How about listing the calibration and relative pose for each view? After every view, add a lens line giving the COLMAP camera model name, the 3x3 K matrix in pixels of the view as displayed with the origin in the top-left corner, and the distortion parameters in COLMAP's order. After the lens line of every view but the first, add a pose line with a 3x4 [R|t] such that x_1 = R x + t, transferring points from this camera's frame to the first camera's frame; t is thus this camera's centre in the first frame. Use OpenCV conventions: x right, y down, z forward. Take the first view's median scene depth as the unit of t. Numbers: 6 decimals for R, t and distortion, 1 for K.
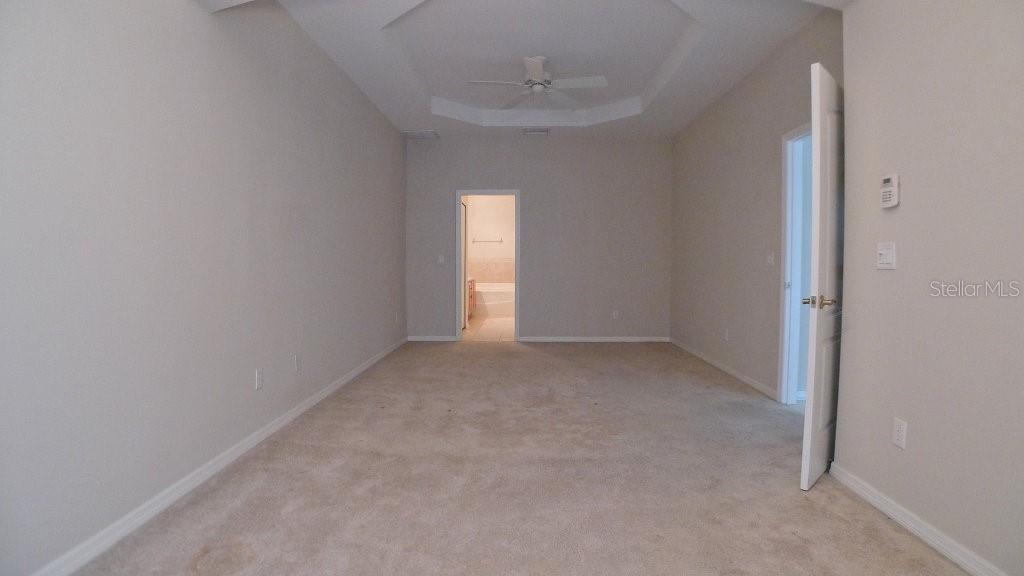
lens RADIAL K [[509.2, 0, 511.9], [0, 509.2, 282.7], [0, 0, 1]] dist [-0.074090, 0.006945]
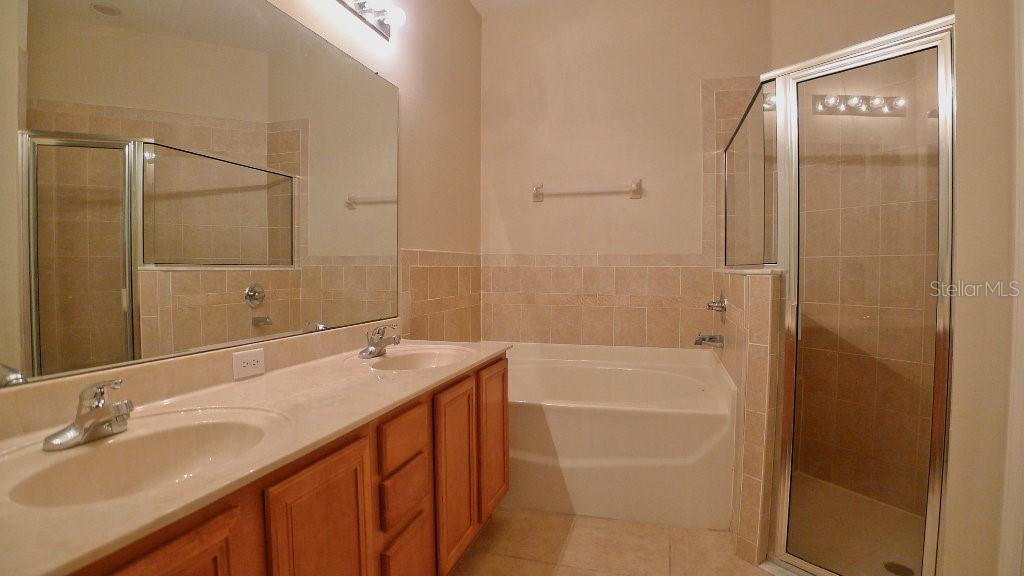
lens RADIAL K [[509.2, 0, 514.6], [0, 509.2, 284.4], [0, 0, 1]] dist [-0.074090, 0.006945]
pose [[0.957469, -0.009145, -0.288391, -0.007378], [0.007253, 0.999945, -0.007627, -0.030960], [0.288445, 0.005211, 0.957482, 0.756881]]
